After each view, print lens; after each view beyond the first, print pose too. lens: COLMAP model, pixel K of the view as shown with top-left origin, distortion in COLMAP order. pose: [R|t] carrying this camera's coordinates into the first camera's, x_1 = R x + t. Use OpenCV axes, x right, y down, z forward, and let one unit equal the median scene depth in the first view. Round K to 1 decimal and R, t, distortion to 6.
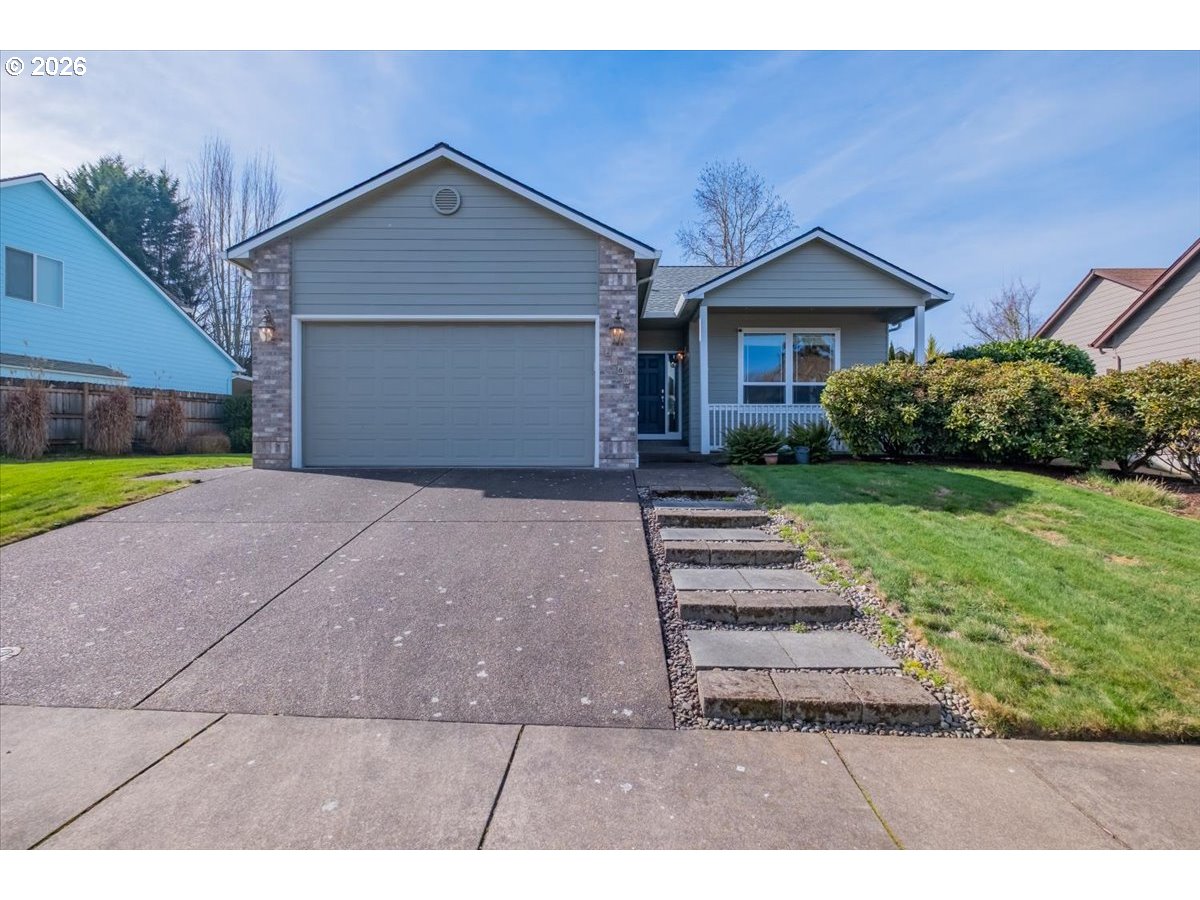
lens RADIAL K [[480.1, 0, 601.3], [0, 480.1, 444.5], [0, 0, 1]] dist [-0.000333, -0.000203]
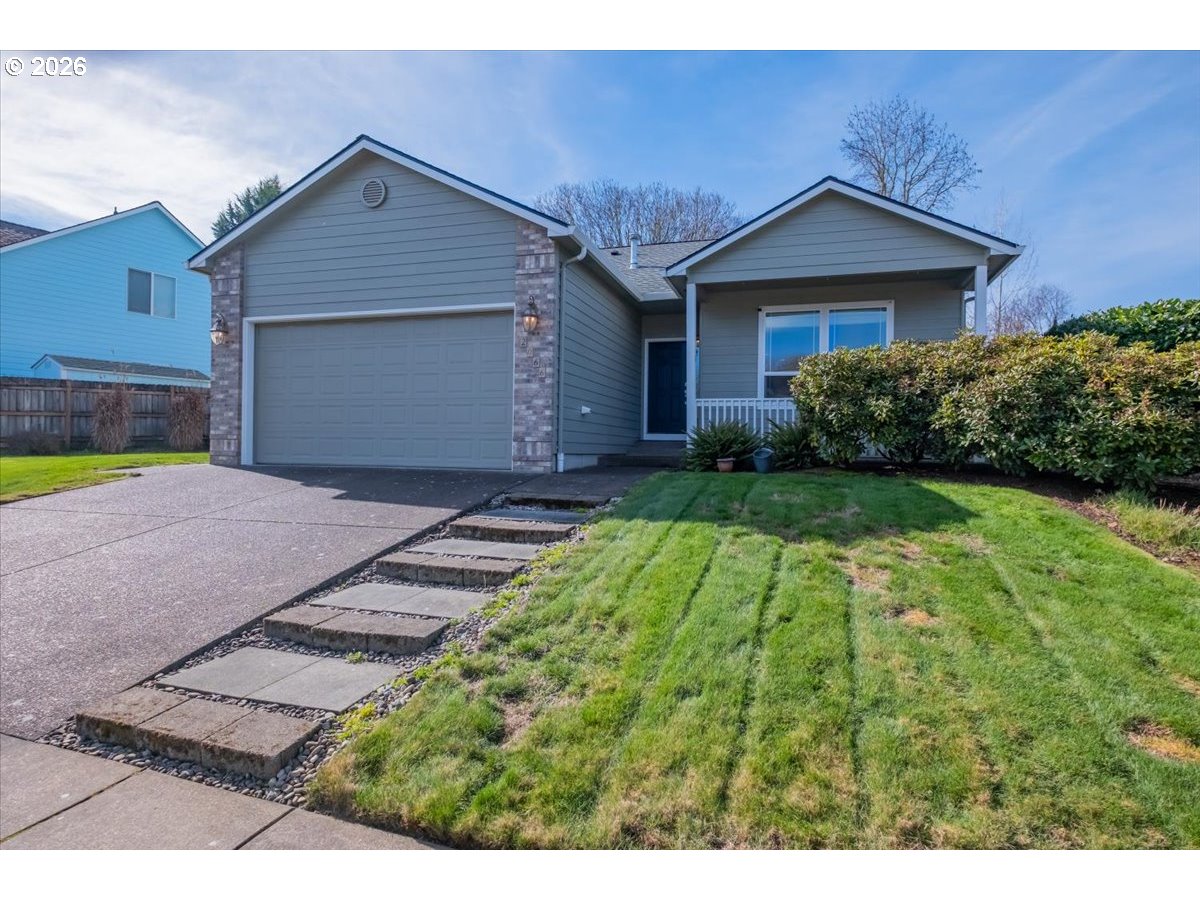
lens RADIAL K [[534.9, 0, 595.5], [0, 534.9, 442.3], [0, 0, 1]] dist [0.001329, -0.000025]
pose [[0.970606, 0.009049, -0.240503, 0.383579], [-0.010310, 0.999939, -0.003985, -0.002821], [0.240453, 0.006347, 0.970640, 0.058105]]
